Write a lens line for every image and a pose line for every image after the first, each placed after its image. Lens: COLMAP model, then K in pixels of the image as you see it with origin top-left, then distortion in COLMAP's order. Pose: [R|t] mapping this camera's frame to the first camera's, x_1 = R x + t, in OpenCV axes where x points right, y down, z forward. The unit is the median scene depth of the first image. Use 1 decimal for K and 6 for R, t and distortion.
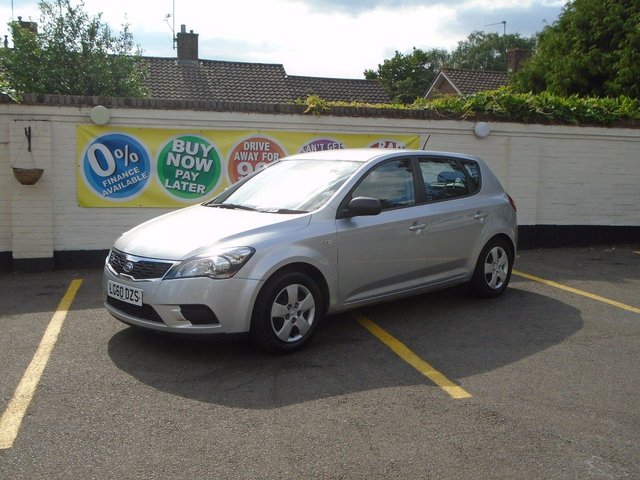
lens RADIAL K [[682.1, 0, 320.3], [0, 682.1, 240.5], [0, 0, 1]] dist [-0.005080, -0.003566]
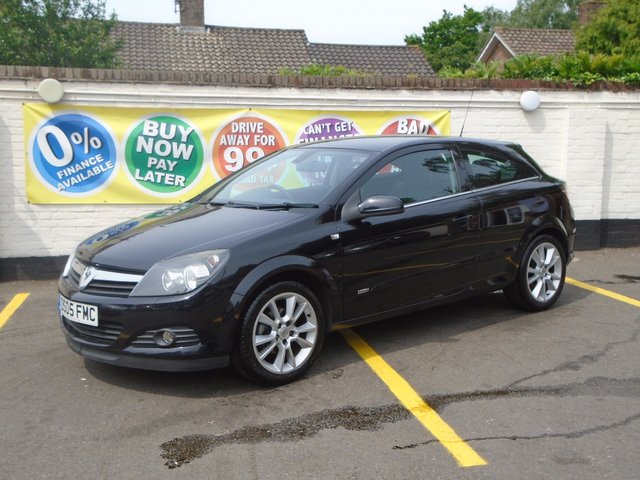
lens RADIAL K [[779.7, 0, 319.1], [0, 779.7, 238.9], [0, 0, 1]] dist [0.141941, -0.021313]
pose [[0.998498, -0.008291, -0.054150, 0.042966], [0.008578, 0.999950, 0.005077, -0.008777], [0.054106, -0.005534, 0.998520, 0.066239]]
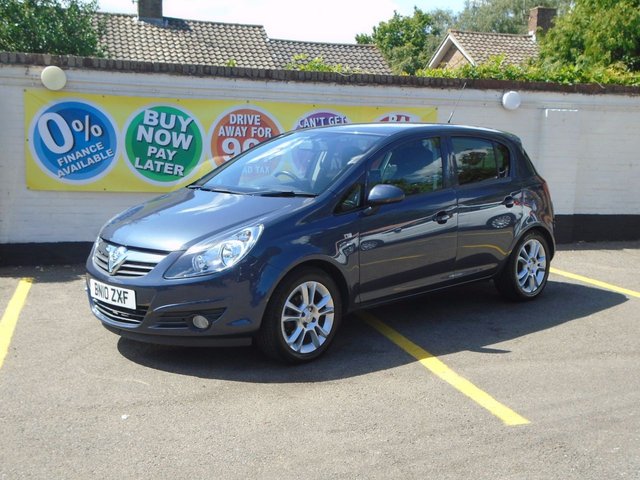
lens RADIAL K [[783.9, 0, 319.3], [0, 783.9, 240.8], [0, 0, 1]] dist [0.152991, -0.024578]
pose [[0.999716, 0.002966, 0.023637, -0.024385], [-0.003193, 0.999949, 0.009578, 0.001612], [-0.023607, -0.009651, 0.999675, 0.026112]]
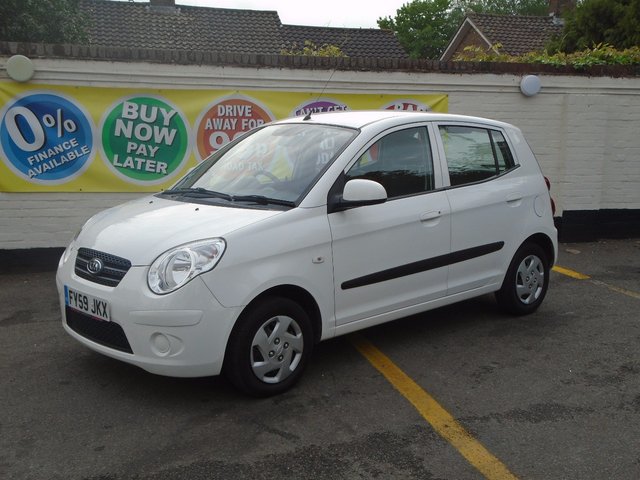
lens RADIAL K [[764.1, 0, 319.2], [0, 764.1, 239.5], [0, 0, 1]] dist [0.113894, -0.003423]
pose [[0.999949, -0.006038, -0.008081, 0.007576], [0.006276, 0.999537, 0.029762, -0.019474], [0.007897, -0.029811, 0.999524, 0.139718]]
